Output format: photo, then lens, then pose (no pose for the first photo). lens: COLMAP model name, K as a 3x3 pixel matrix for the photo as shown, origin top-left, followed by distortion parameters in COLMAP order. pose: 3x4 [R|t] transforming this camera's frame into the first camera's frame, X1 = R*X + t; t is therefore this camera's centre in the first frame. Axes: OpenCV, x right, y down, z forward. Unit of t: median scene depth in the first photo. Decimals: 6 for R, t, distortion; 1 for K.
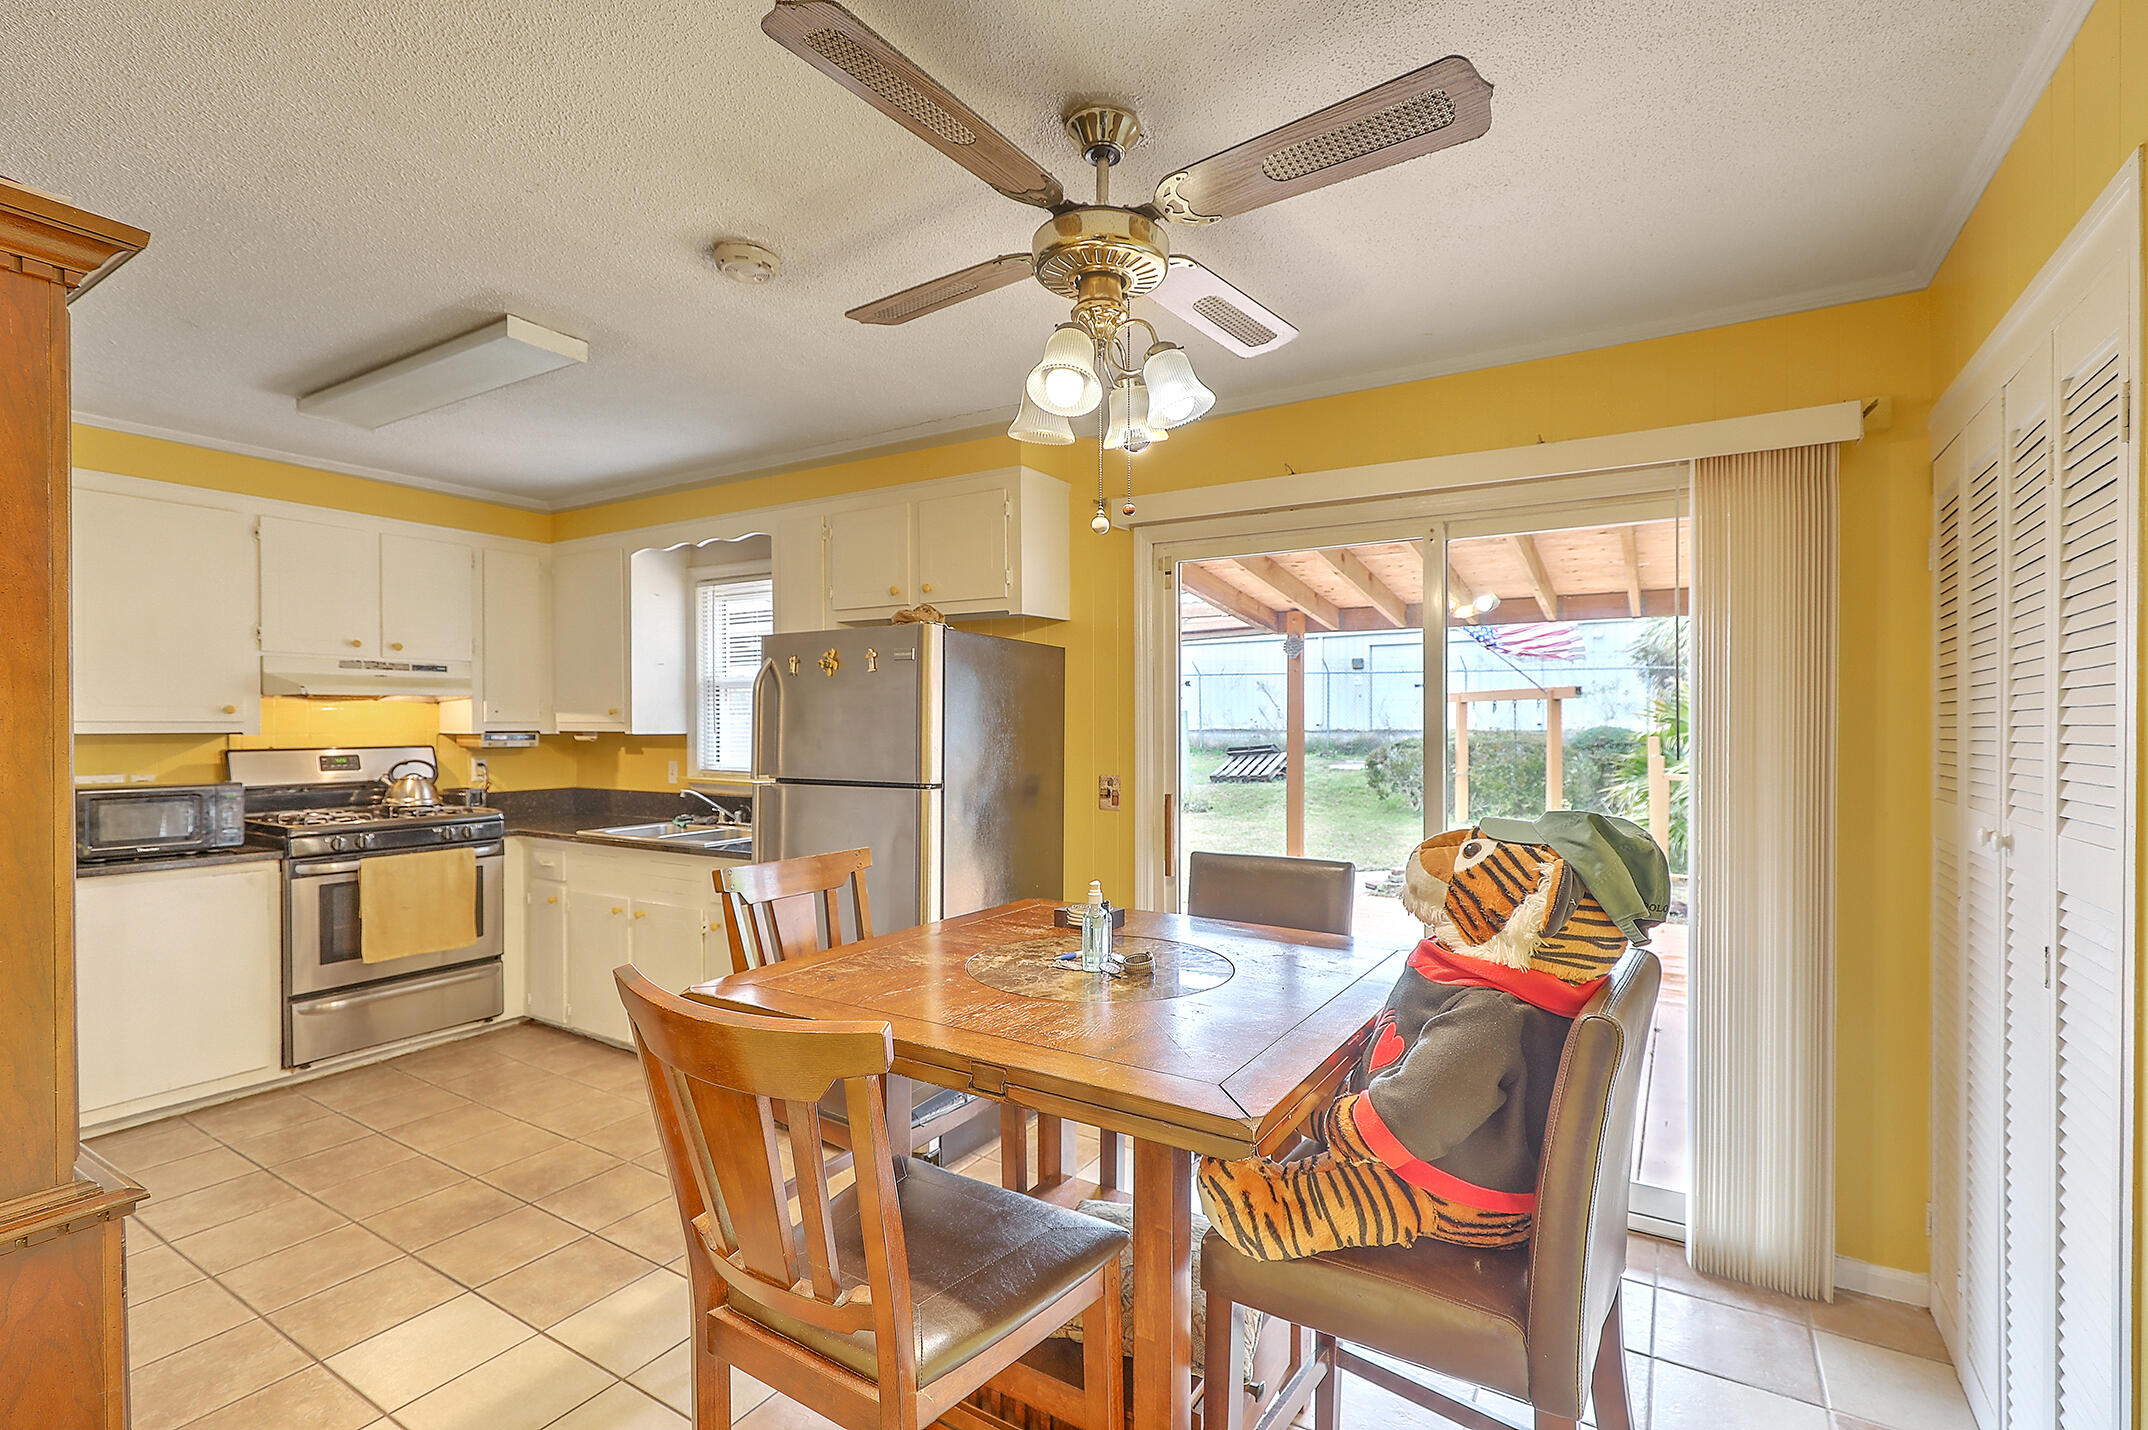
lens RADIAL K [[965.1, 0, 1114.9], [0, 965.1, 722.1], [0, 0, 1]] dist [-0.000372, 0.000077]
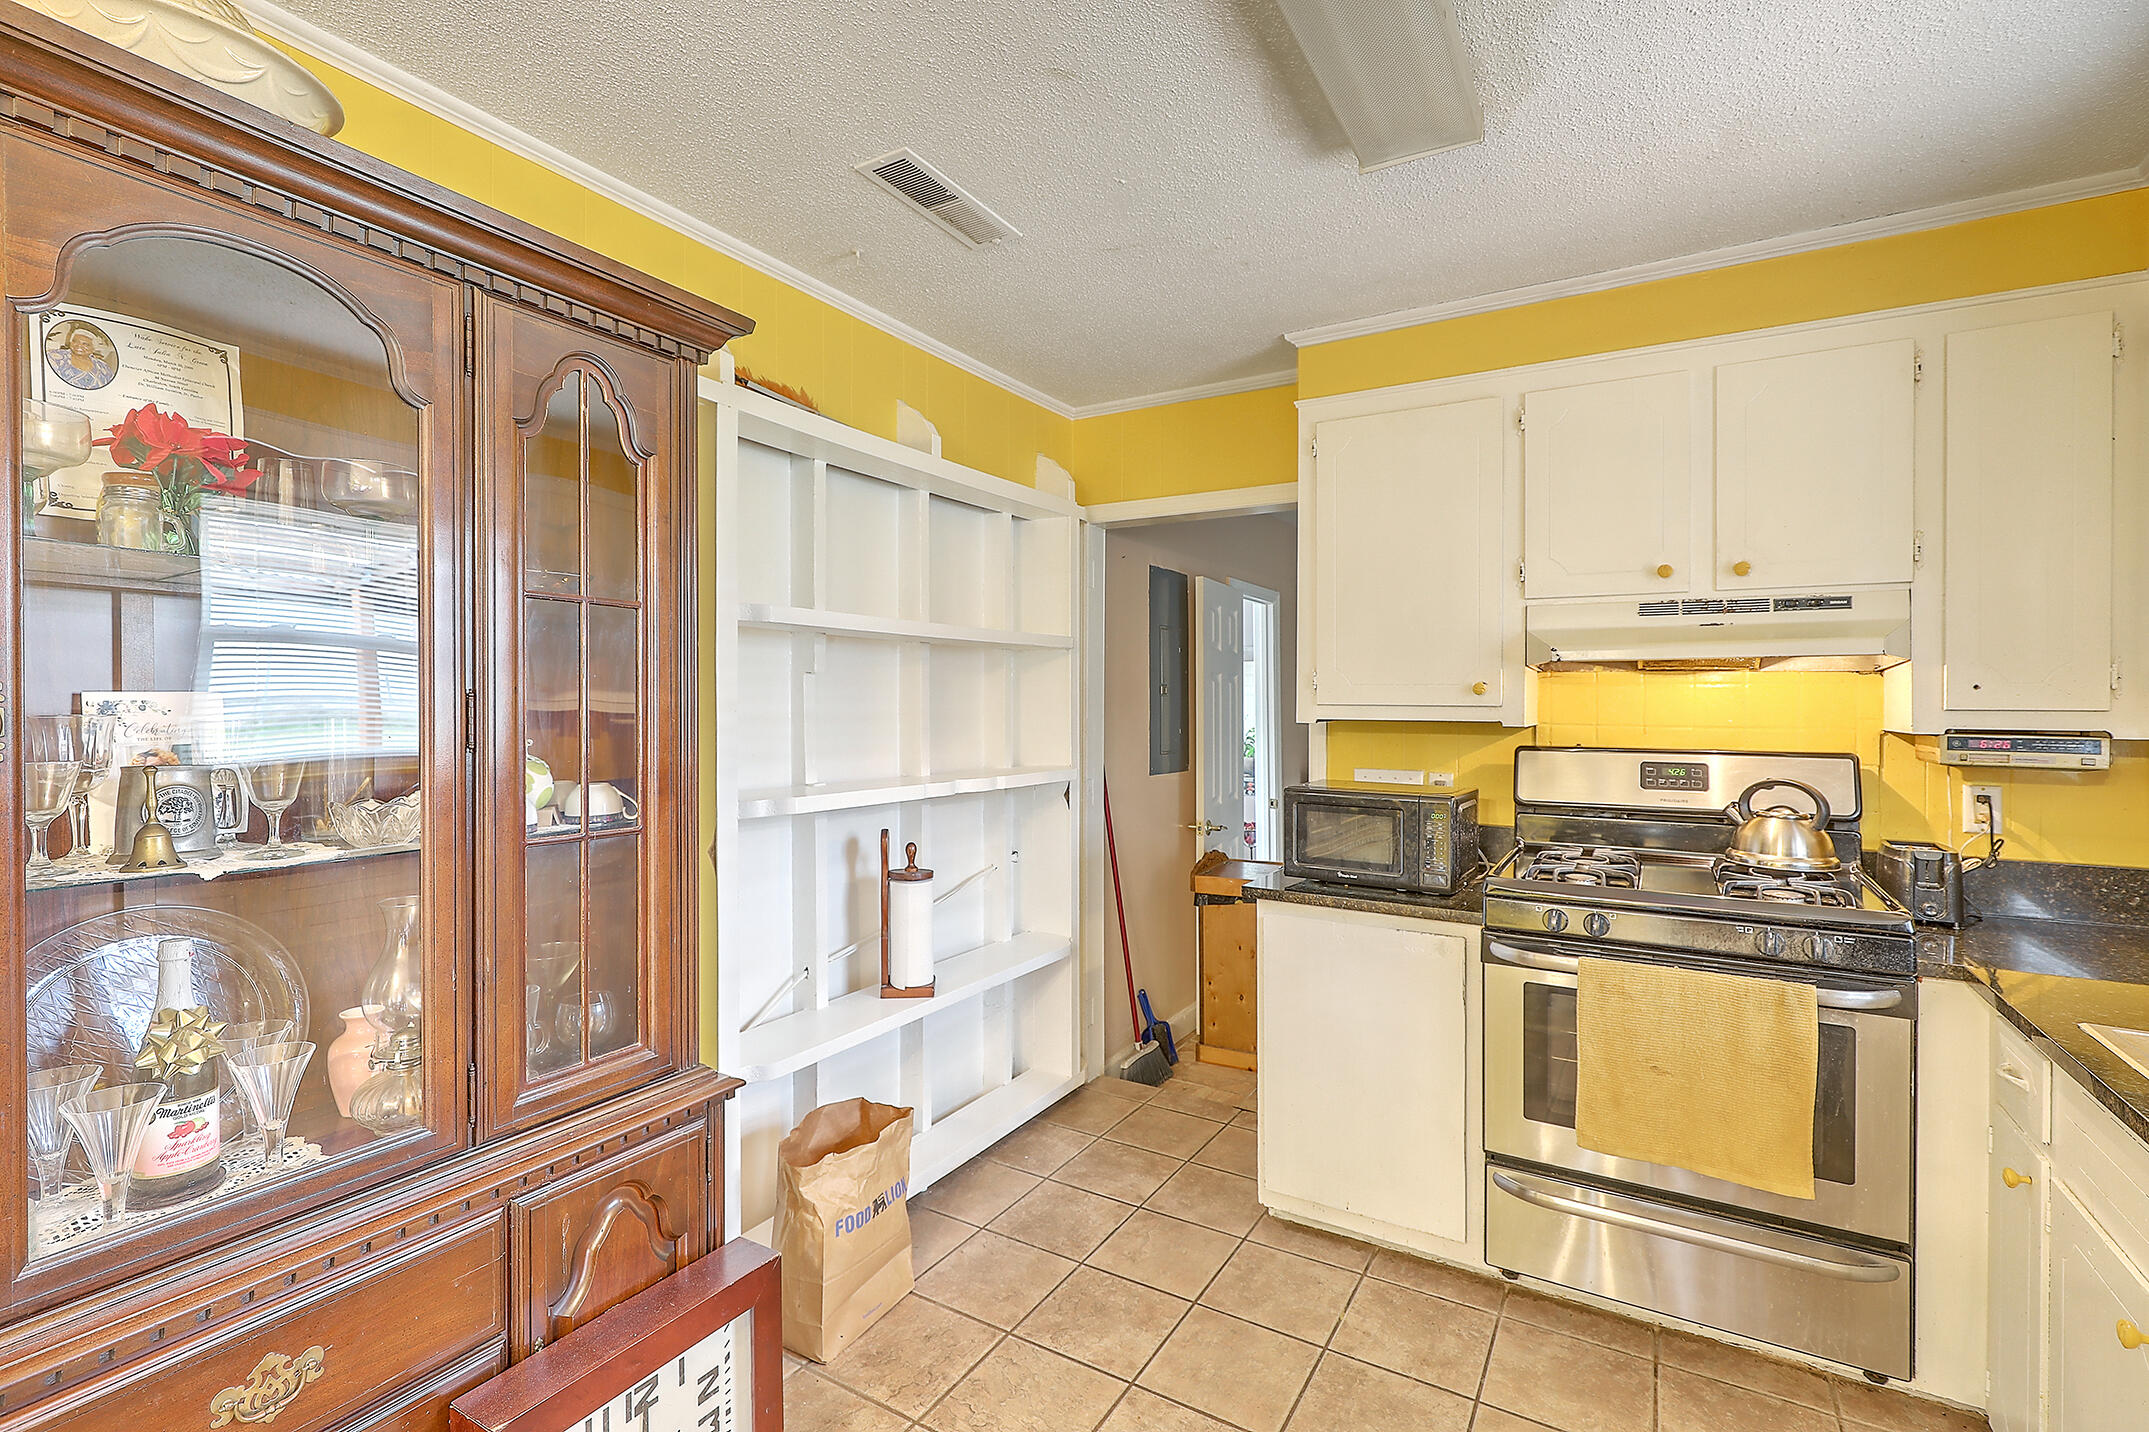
lens RADIAL K [[967.7, 0, 1074.4], [0, 967.7, 707.2], [0, 0, 1]] dist [-0.003753, 0.000018]
pose [[-0.003111, 0.003880, -0.999988, -0.204437], [-0.006253, 0.999973, 0.003900, -0.000557], [0.999976, 0.006265, -0.003087, 0.633505]]
